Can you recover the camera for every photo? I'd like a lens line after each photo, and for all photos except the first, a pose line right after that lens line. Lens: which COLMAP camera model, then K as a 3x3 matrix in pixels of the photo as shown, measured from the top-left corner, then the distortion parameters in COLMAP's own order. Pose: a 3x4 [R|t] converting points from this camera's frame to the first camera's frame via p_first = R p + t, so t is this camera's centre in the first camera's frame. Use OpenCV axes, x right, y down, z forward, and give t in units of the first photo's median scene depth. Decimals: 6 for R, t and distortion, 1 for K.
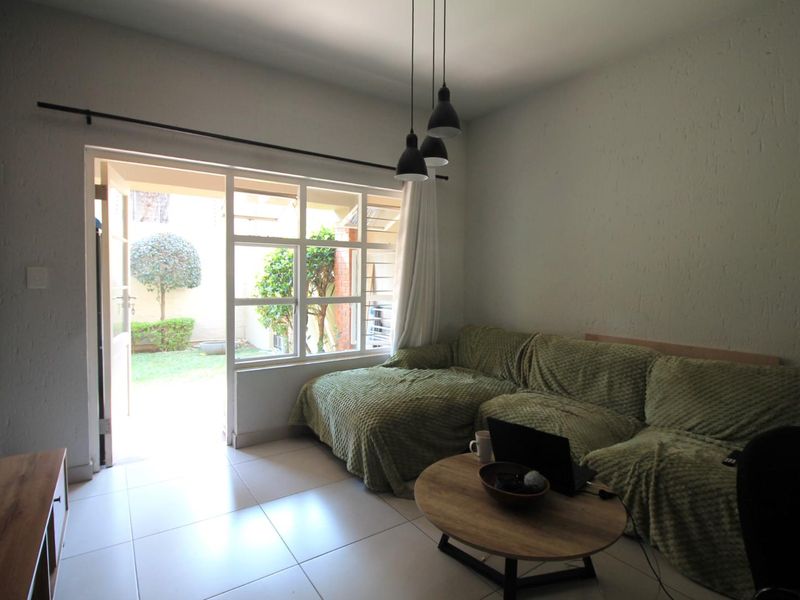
lens RADIAL K [[439.6, 0, 399.1], [0, 439.6, 291.1], [0, 0, 1]] dist [0.000570, -0.015950]
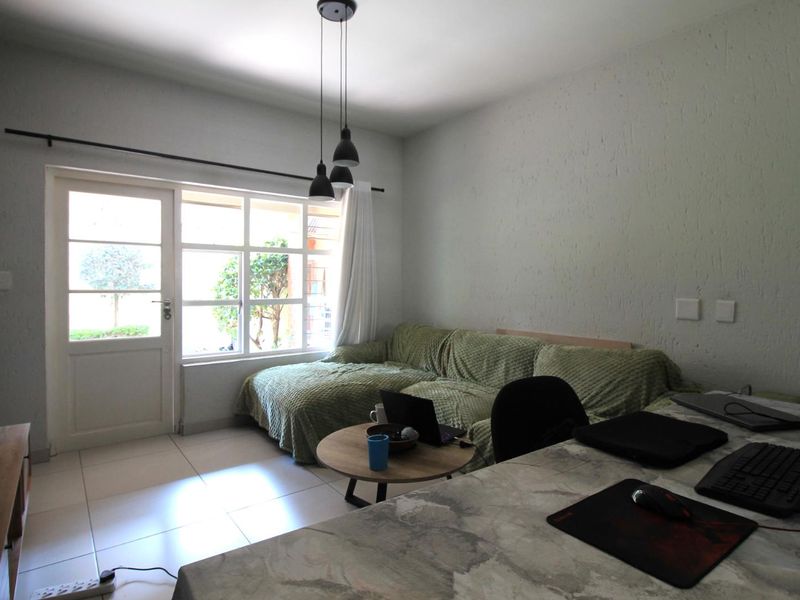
lens RADIAL K [[464.4, 0, 400.3], [0, 464.4, 287.8], [0, 0, 1]] dist [0.002053, -0.020357]
pose [[0.998458, -0.005304, 0.055259, 0.107225], [0.006470, 0.999760, -0.020941, 0.013702], [-0.055134, 0.021266, 0.998252, -0.193072]]
